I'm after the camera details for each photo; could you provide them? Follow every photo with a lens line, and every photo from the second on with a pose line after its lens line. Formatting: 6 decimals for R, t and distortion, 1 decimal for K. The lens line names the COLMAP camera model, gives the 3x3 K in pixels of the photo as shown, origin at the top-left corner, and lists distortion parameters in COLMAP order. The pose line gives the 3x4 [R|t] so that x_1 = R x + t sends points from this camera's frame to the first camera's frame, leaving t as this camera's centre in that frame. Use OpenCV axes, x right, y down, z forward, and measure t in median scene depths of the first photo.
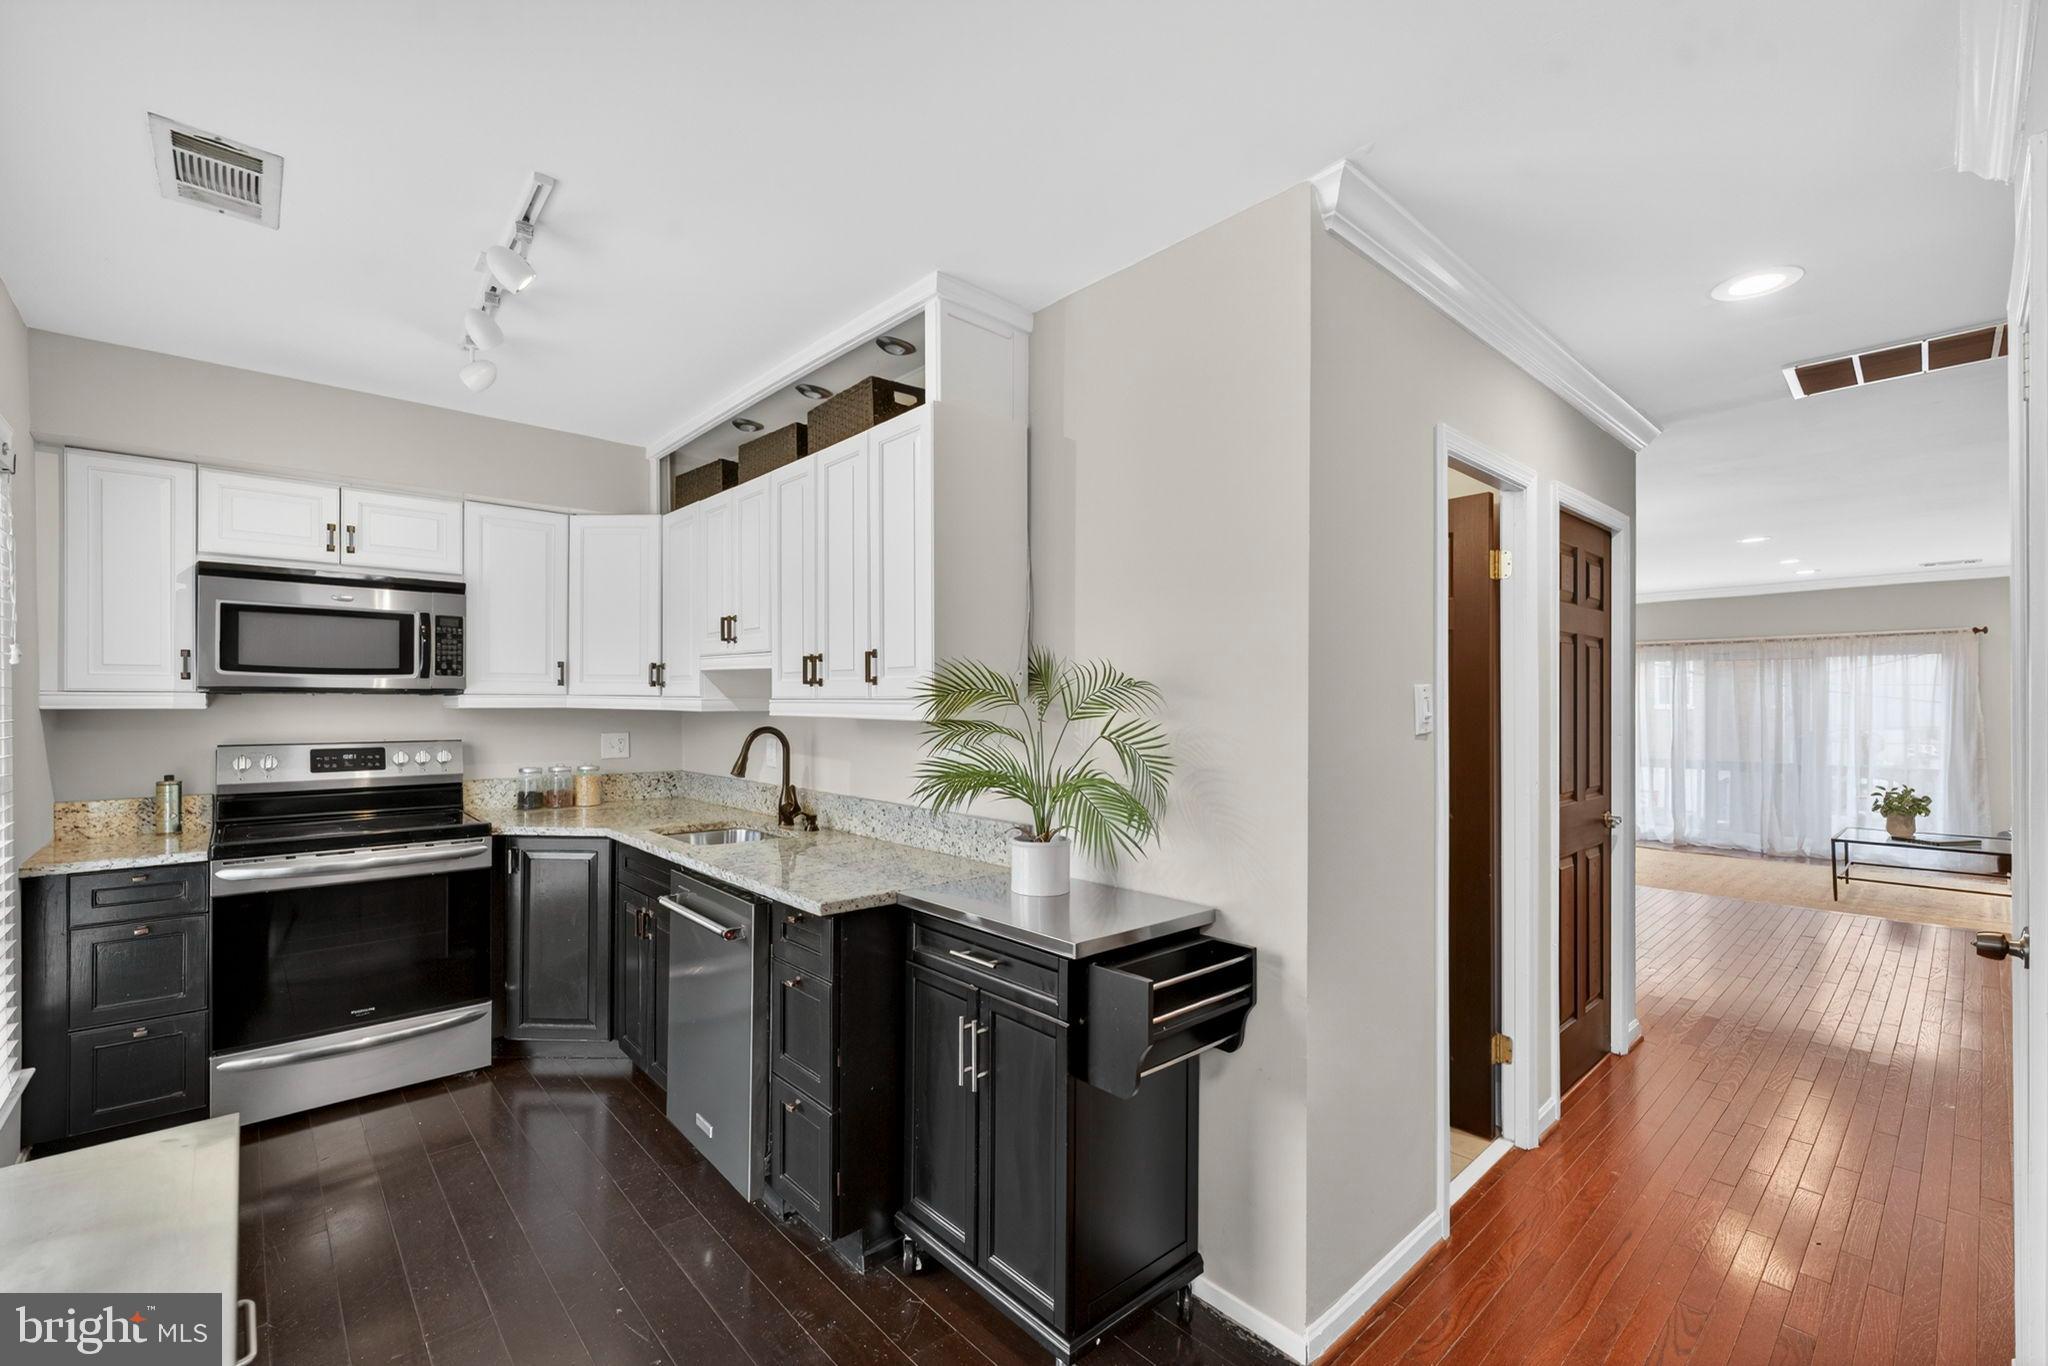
lens RADIAL K [[864.8, 0, 1008.9], [0, 864.8, 709.2], [0, 0, 1]] dist [0.001963, 0.000086]
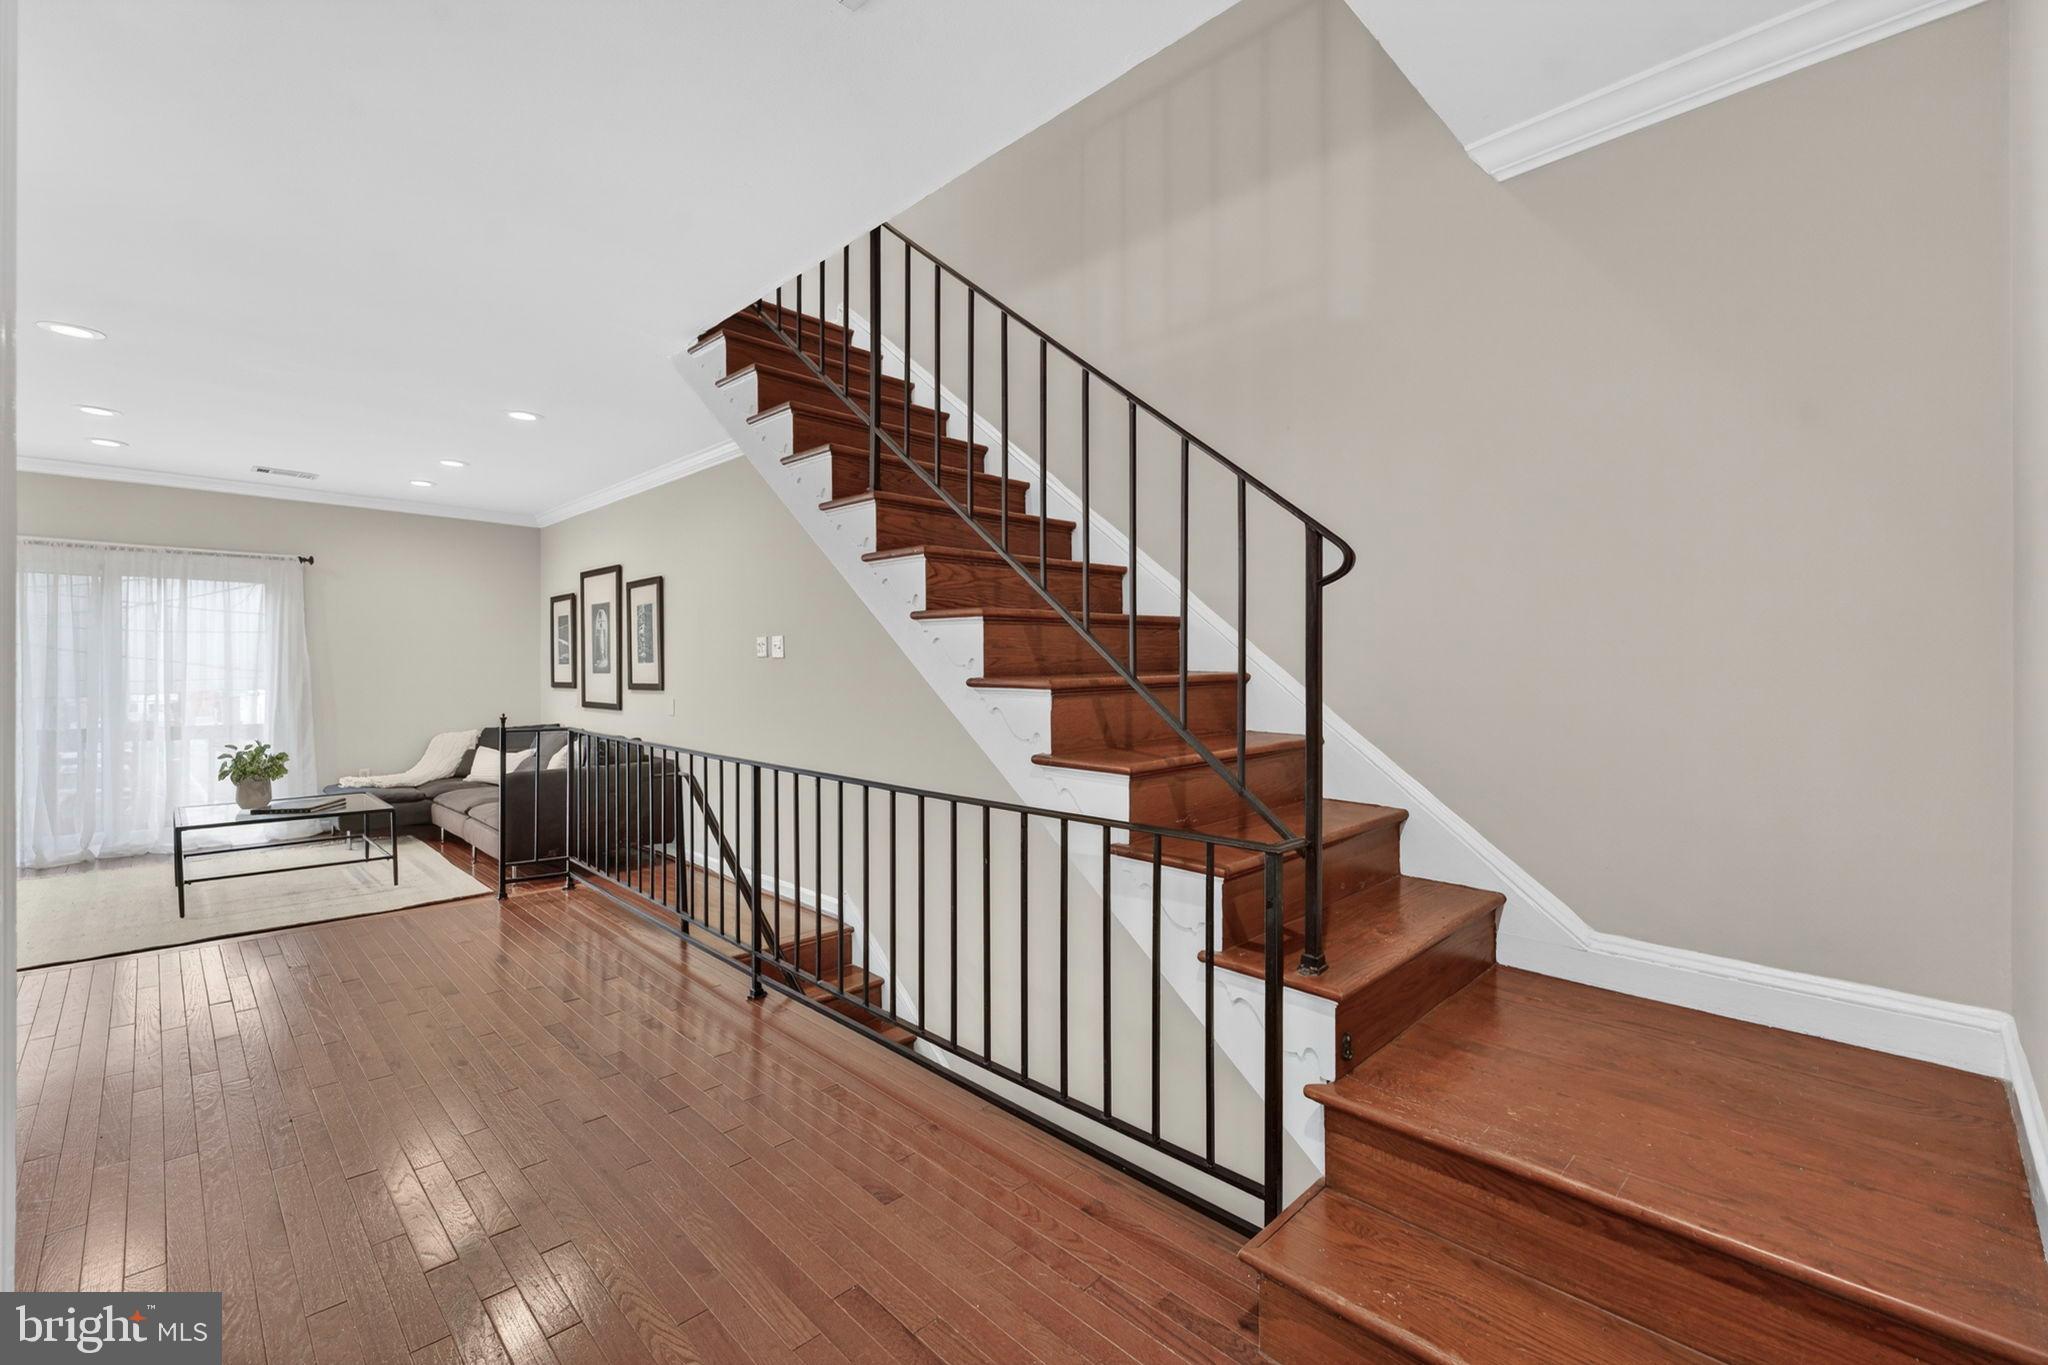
lens RADIAL K [[865.1, 0, 1024.0], [0, 865.1, 682.5], [0, 0, 1]] dist [-0.000478, -0.000016]
pose [[-0.056613, -0.008474, 0.998360, 0.509980], [0.004630, 0.999951, 0.008750, 0.070874], [-0.998385, 0.005118, -0.056571, 0.792510]]
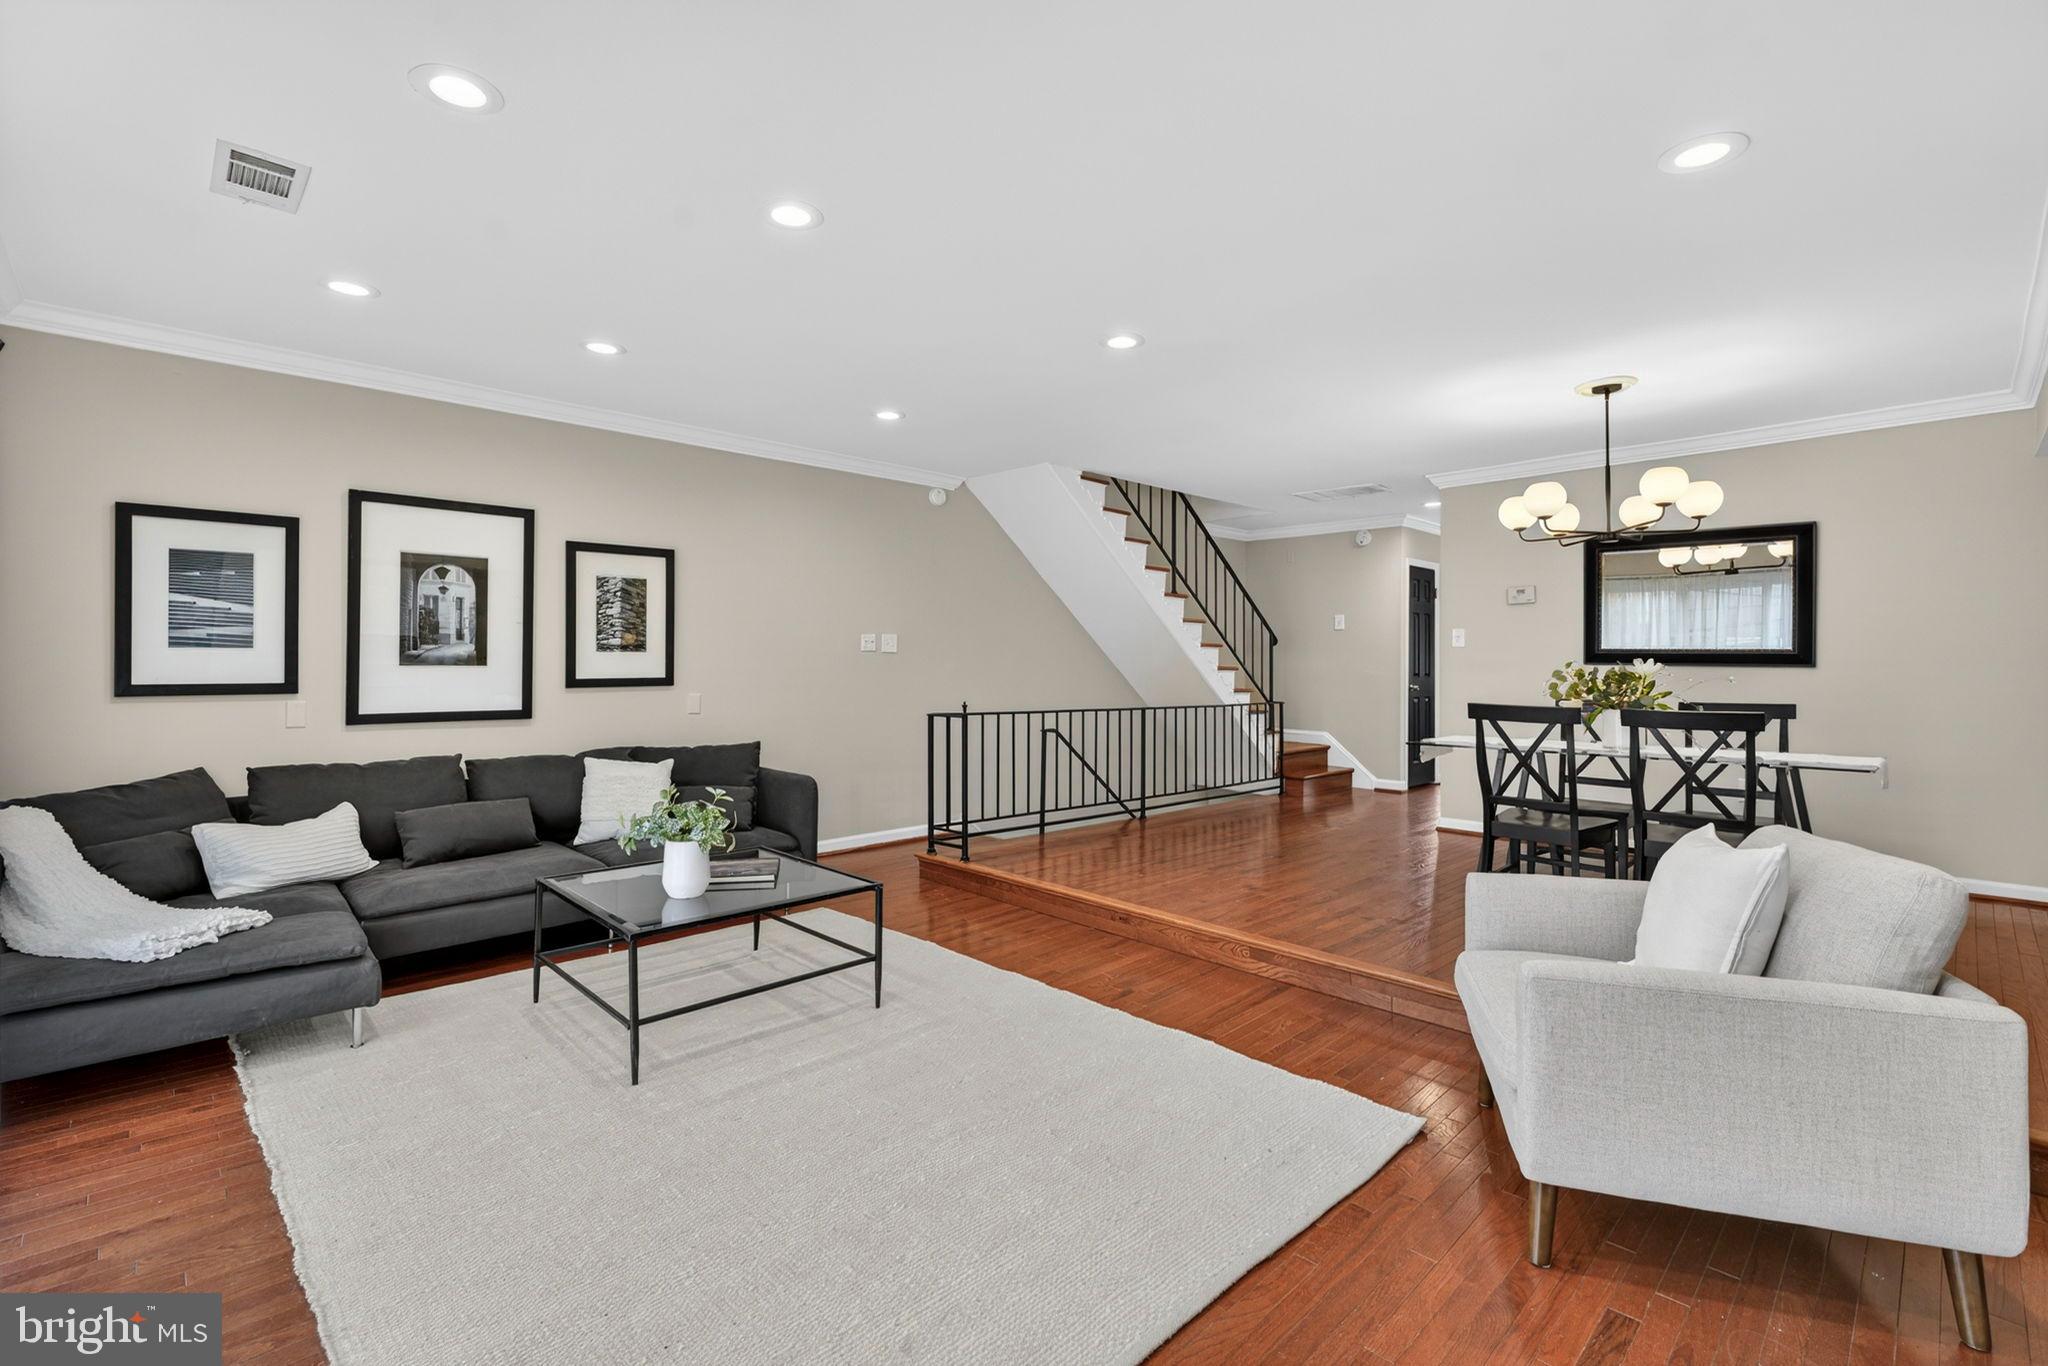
lens RADIAL K [[942.3, 0, 1004.9], [0, 942.3, 663.6], [0, 0, 1]] dist [-0.002092, -0.000578]
pose [[-0.999465, -0.000864, -0.032680, 1.883405], [-0.001126, 0.999967, 0.007986, 0.046545], [0.032673, 0.008018, -0.999434, 3.214993]]
